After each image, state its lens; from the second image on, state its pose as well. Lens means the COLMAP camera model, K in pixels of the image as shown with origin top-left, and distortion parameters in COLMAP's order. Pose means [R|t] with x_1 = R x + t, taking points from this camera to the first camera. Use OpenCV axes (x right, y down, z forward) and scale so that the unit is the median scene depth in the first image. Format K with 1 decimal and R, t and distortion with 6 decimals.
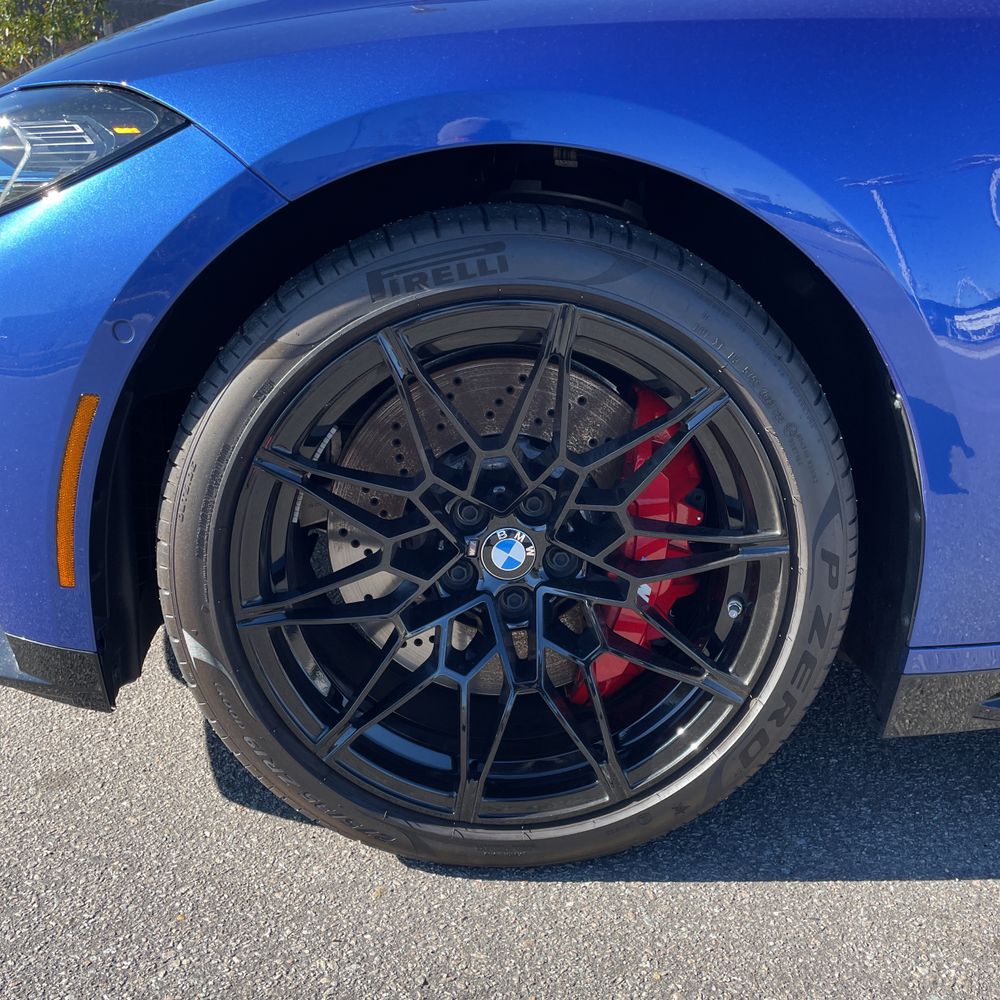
lens RADIAL K [[987.4, 0, 508.6], [0, 987.4, 508.9], [0, 0, 1]] dist [0.022056, 0.000000]
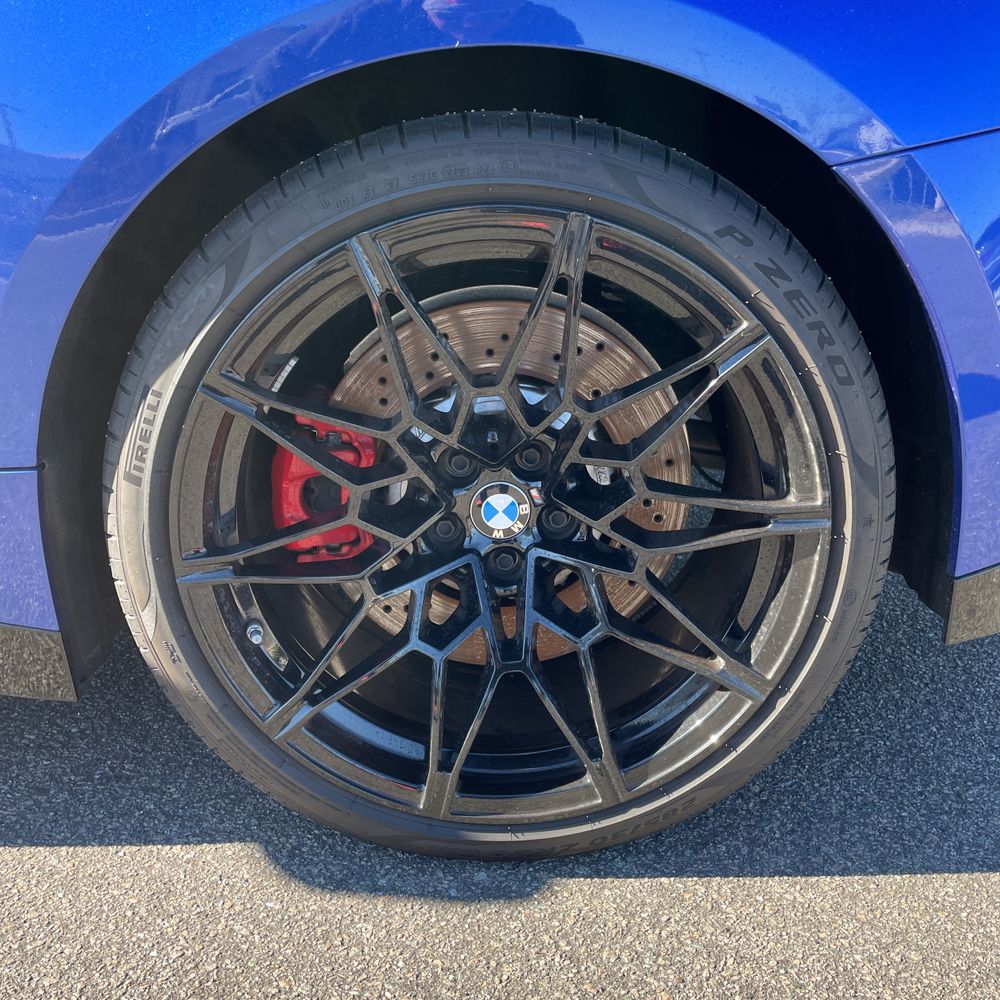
lens RADIAL K [[987.4, 0, 517.6], [0, 987.4, 493.0], [0, 0, 1]] dist [0.022056, 0.000000]
pose [[0.998797, 0.046766, 0.014761, 0.003620], [-0.047189, 0.998444, 0.029710, 0.002747], [-0.013349, -0.030371, 0.999450, 0.145184]]
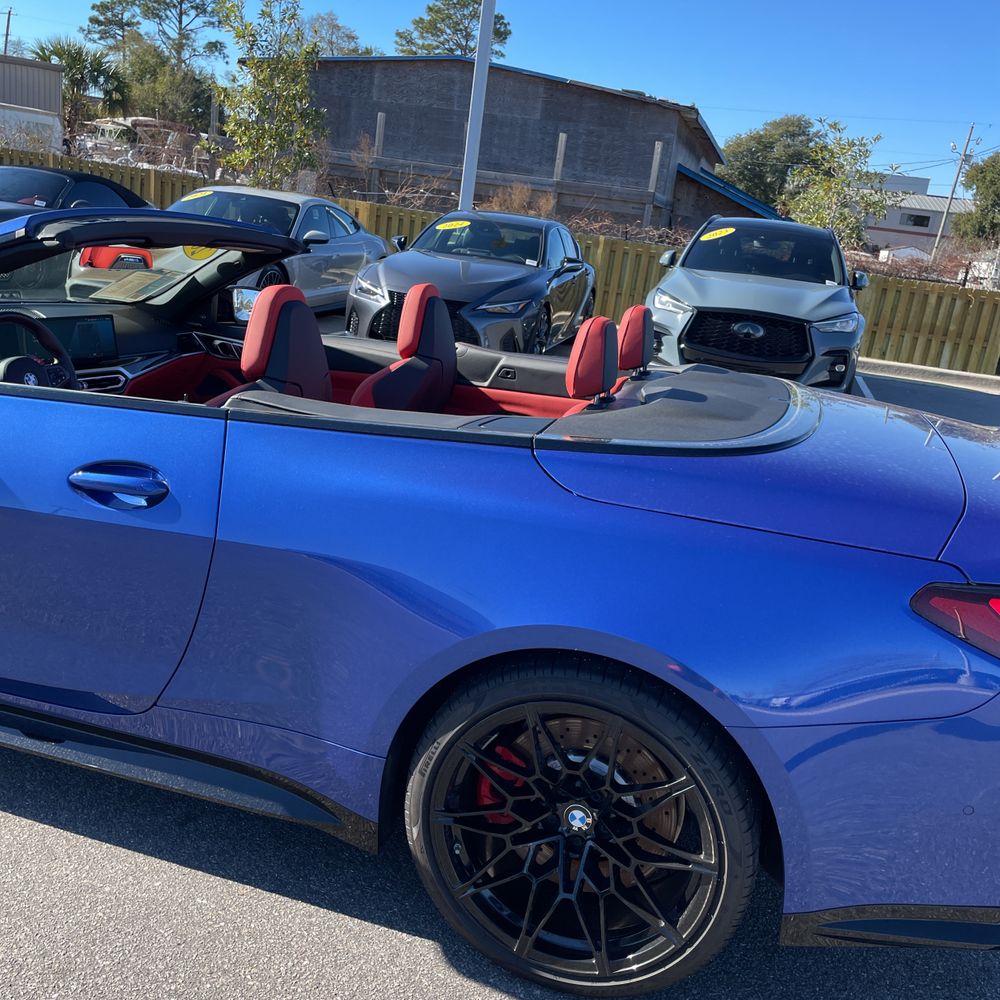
lens RADIAL K [[987.4, 0, 502.5], [0, 987.4, 495.4], [0, 0, 1]] dist [0.022056, 0.000000]
pose [[0.940299, 0.215269, -0.263624, 0.221427], [-0.232197, 0.972059, -0.034445, -0.432816], [0.248843, 0.093601, 0.964010, -0.829560]]
